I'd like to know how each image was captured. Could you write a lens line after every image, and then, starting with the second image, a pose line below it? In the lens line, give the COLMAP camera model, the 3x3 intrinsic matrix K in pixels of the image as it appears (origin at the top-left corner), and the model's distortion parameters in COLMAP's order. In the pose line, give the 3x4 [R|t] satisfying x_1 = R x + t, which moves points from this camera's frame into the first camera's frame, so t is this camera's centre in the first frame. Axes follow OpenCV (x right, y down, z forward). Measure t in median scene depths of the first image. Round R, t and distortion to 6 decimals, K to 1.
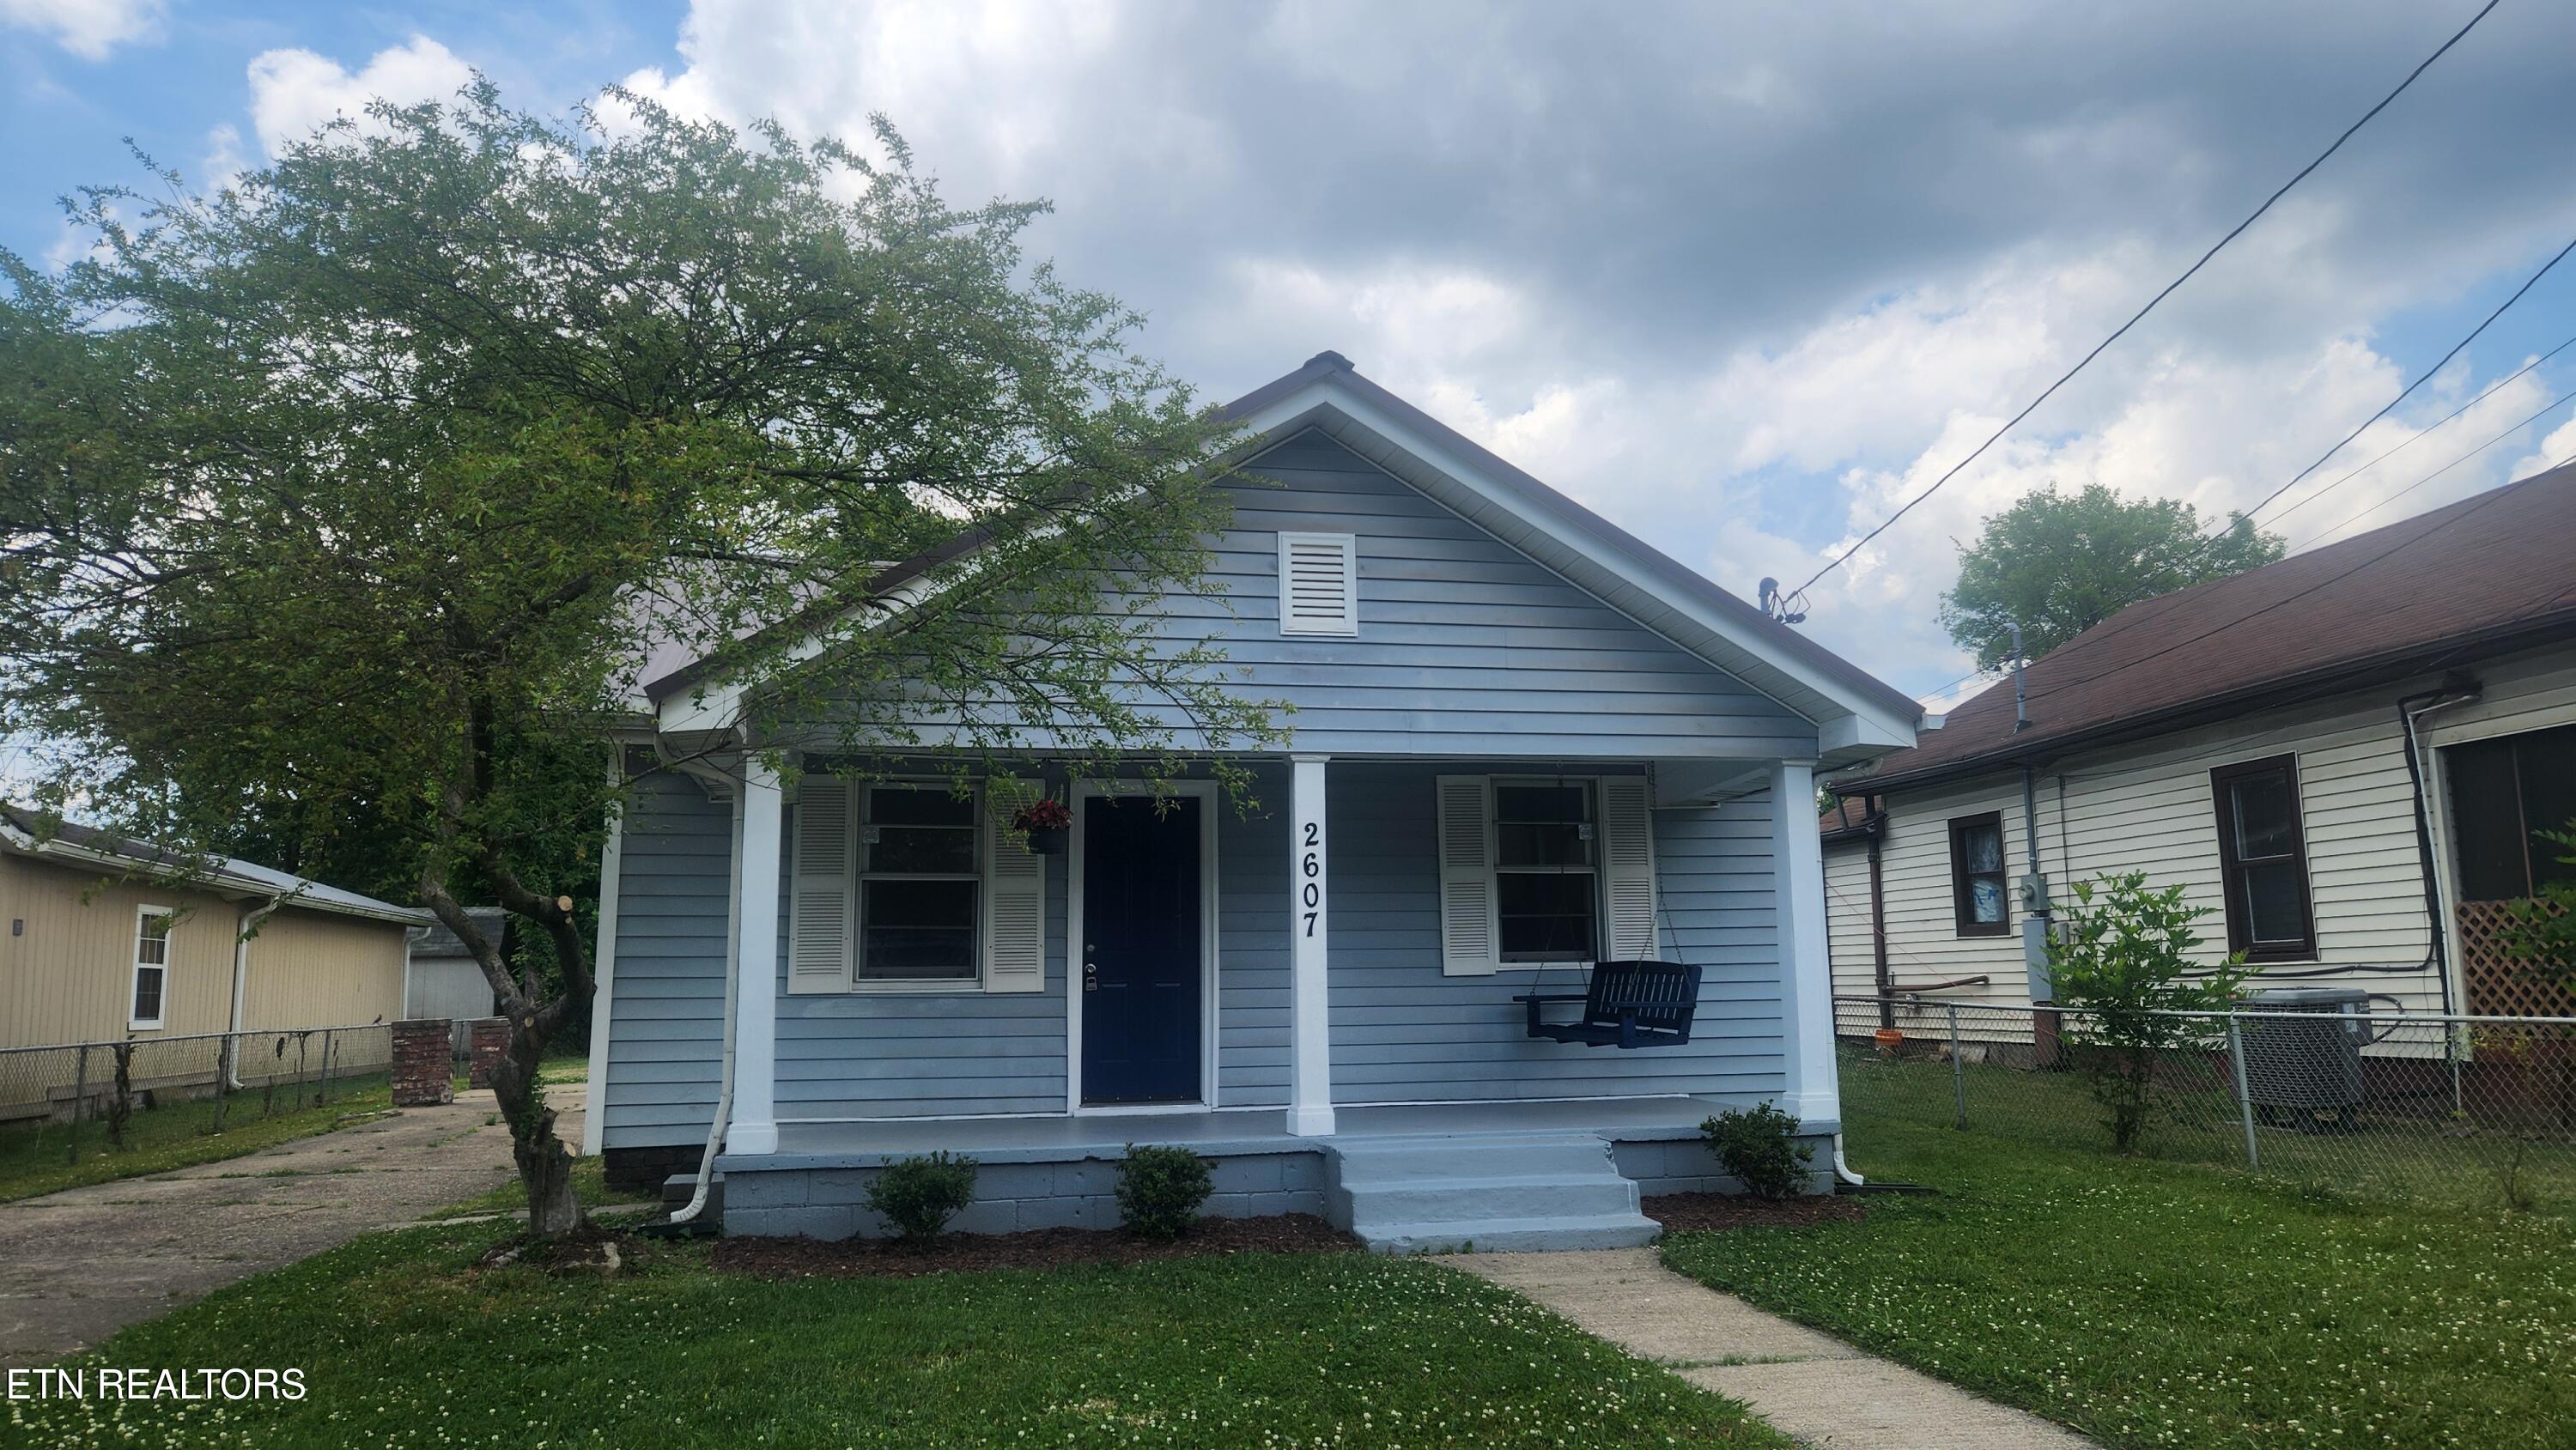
lens RADIAL K [[1764.7, 0, 1303.6], [0, 1764.7, 714.8], [0, 0, 1]] dist [0.054729, -0.050335]
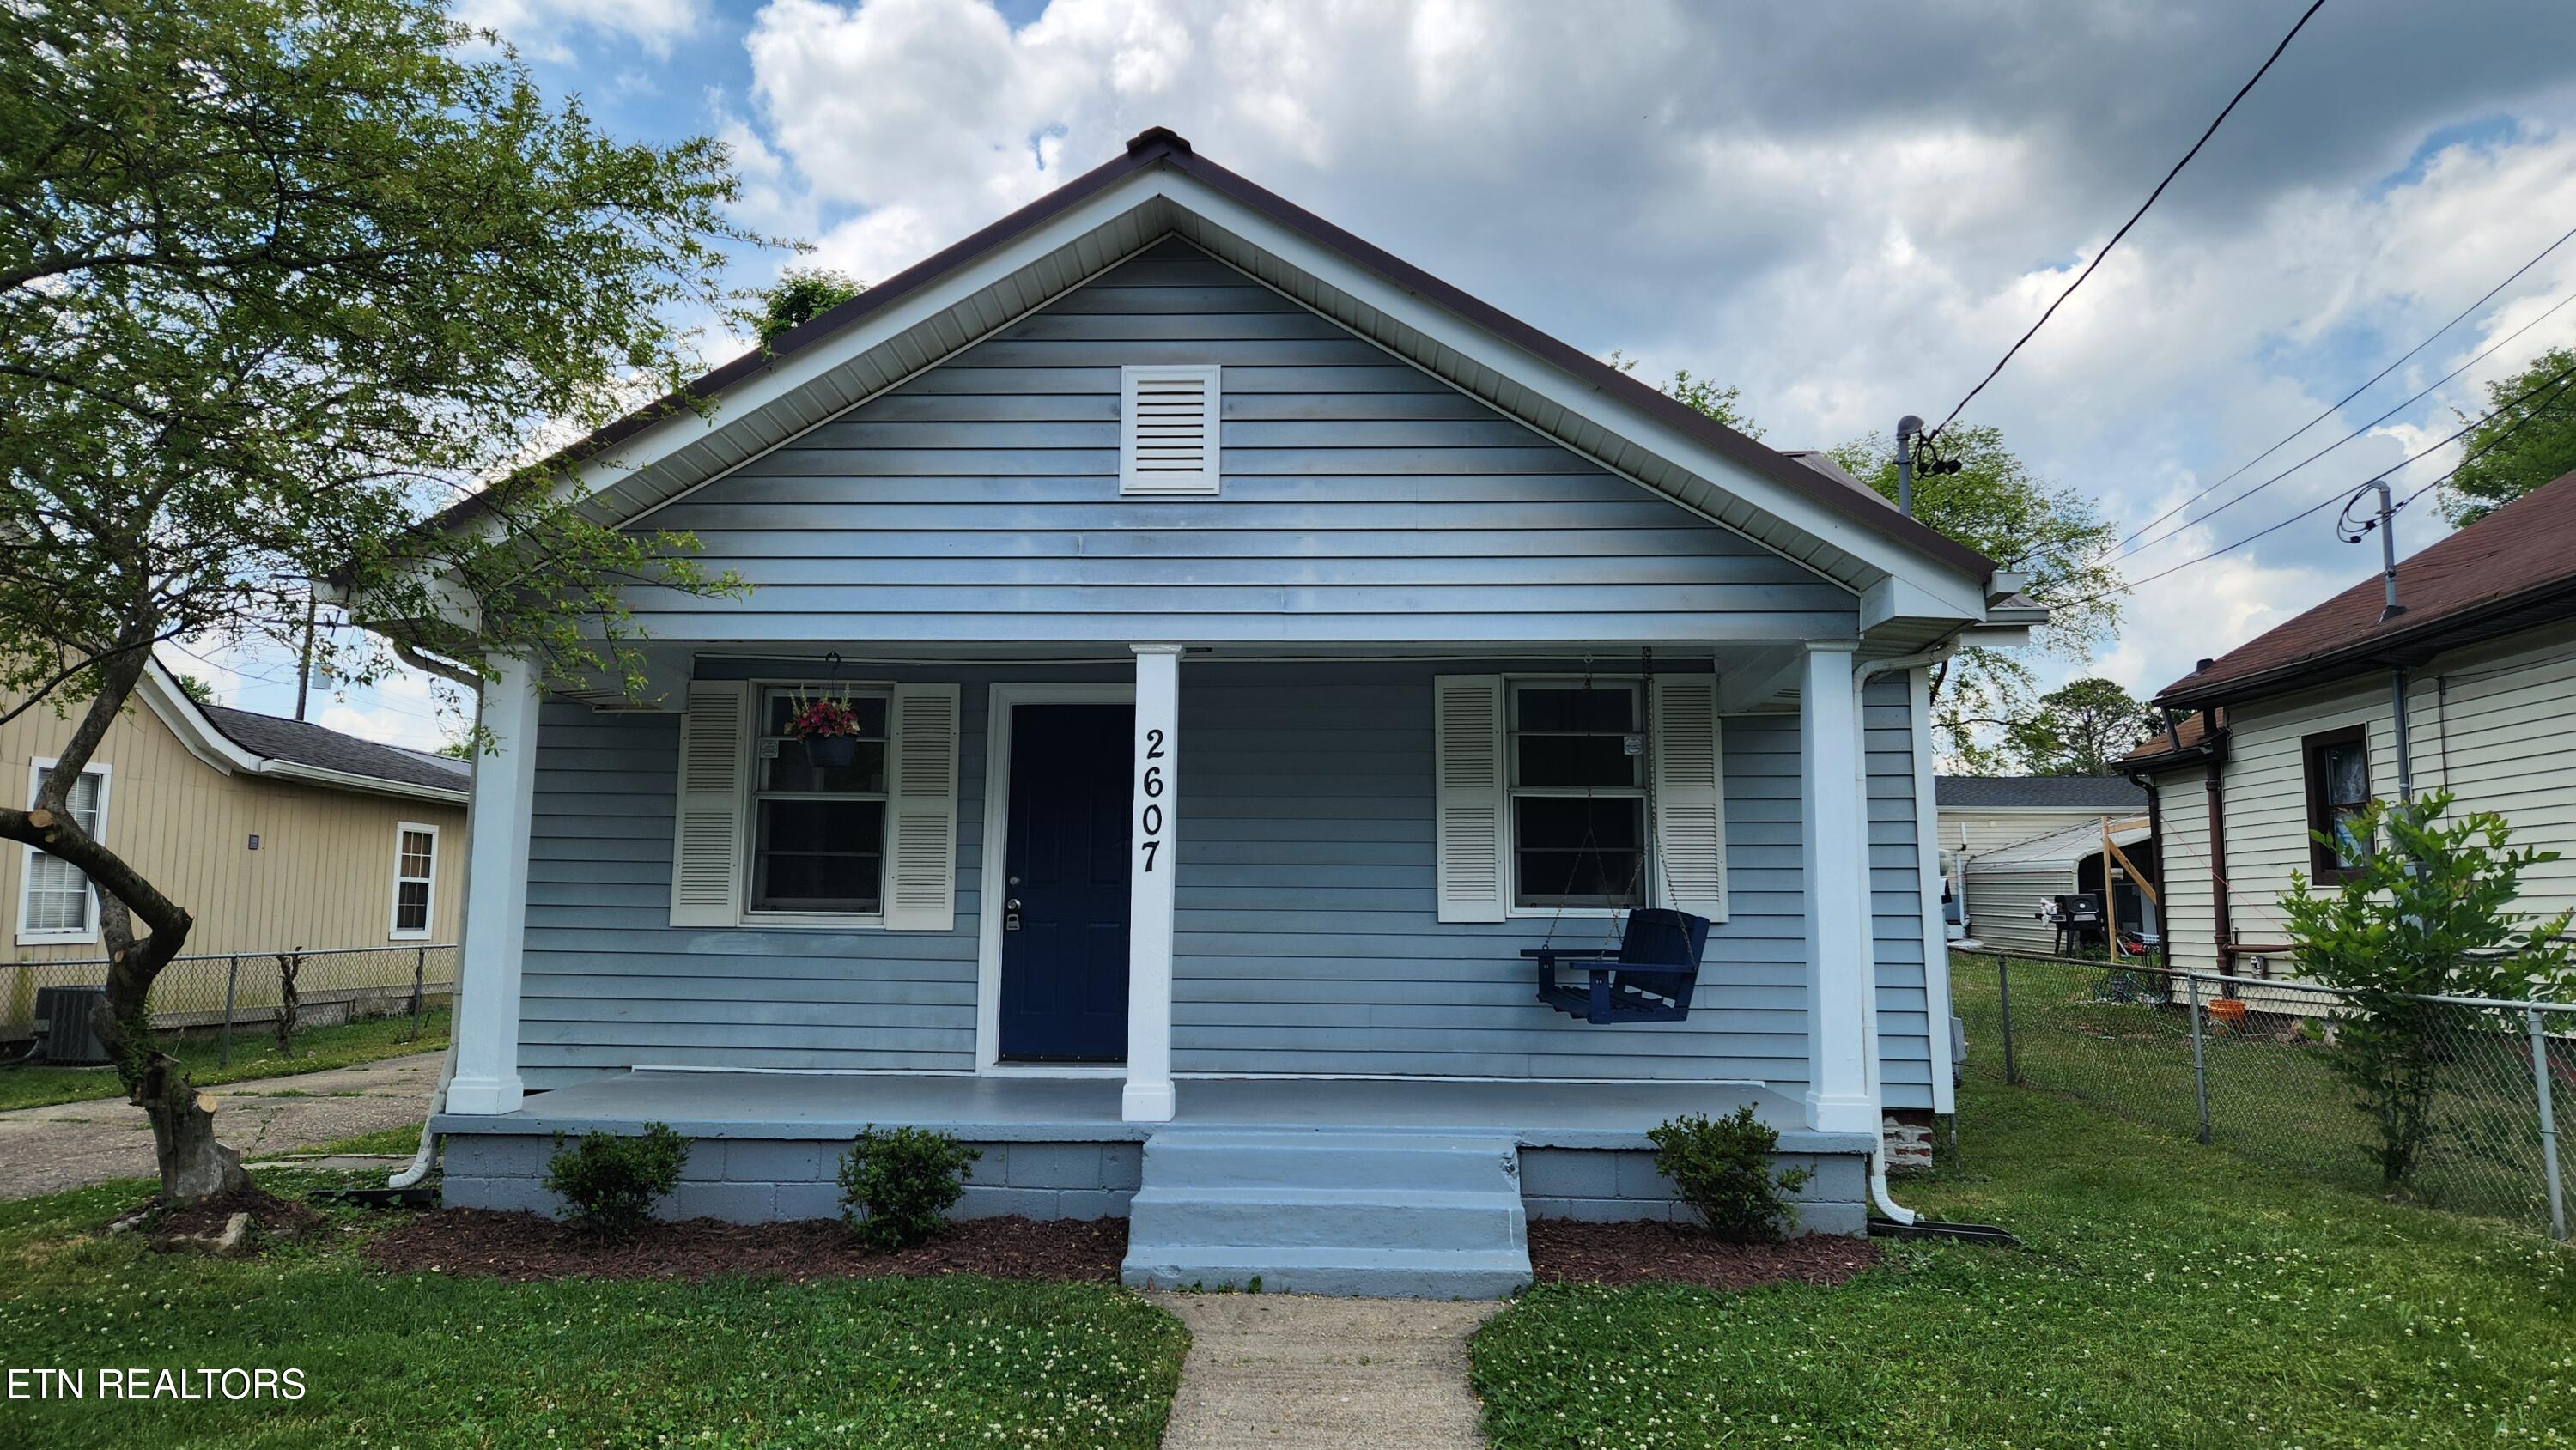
lens RADIAL K [[1764.7, 0, 1295.8], [0, 1764.7, 678.9], [0, 0, 1]] dist [0.054729, -0.050335]
pose [[0.967870, -0.011044, -0.251208, 0.224614], [0.015780, 0.999734, 0.016847, 0.022179], [0.250955, -0.020270, 0.967786, 0.207426]]
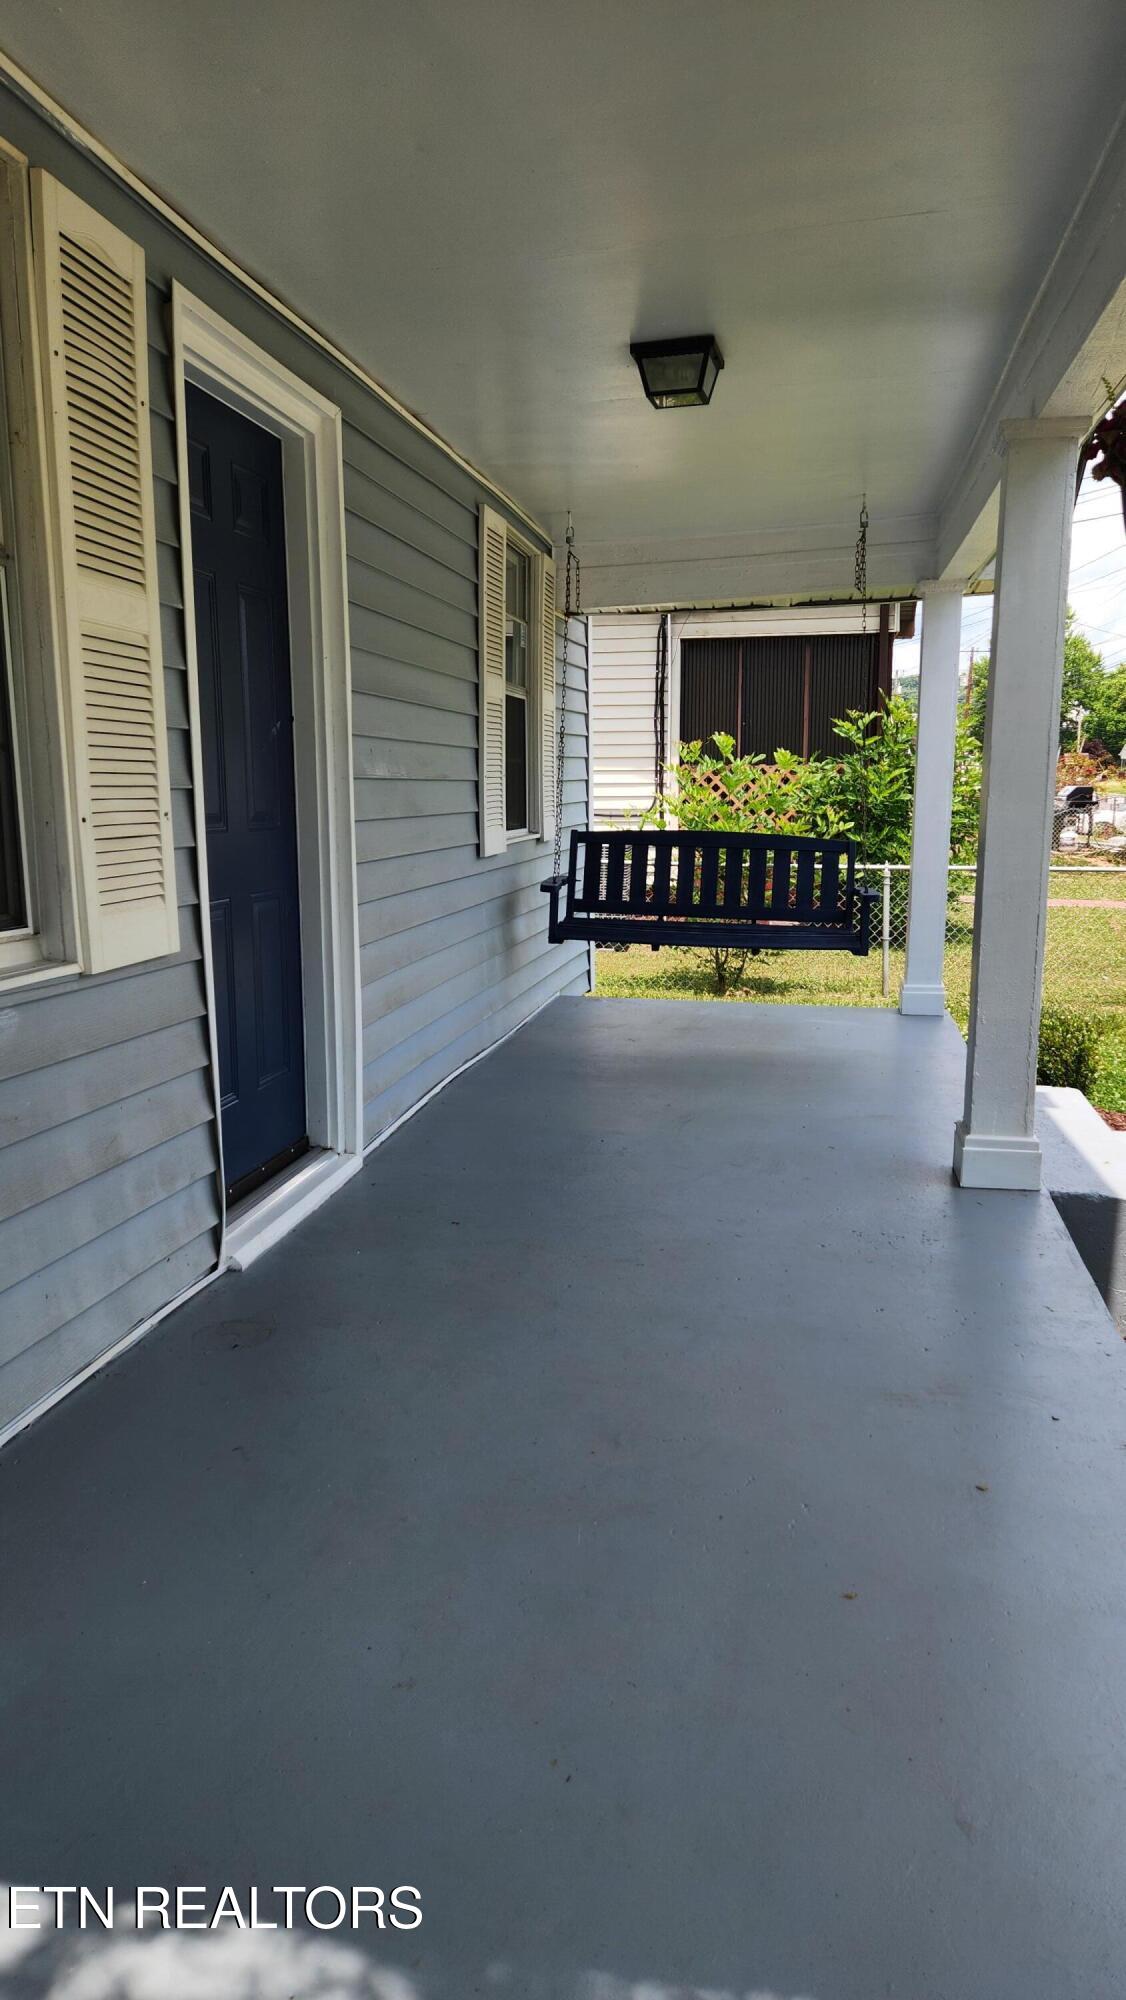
lens RADIAL K [[1370.3, 0, 567.4], [0, 1370.3, 998.0], [0, 0, 1]] dist [0.054729, -0.050335]
pose [[0.375979, -0.127460, 0.917820, -0.343636], [-0.144631, 0.970283, 0.193993, 0.101415], [-0.915271, -0.205683, 0.346371, 0.820536]]
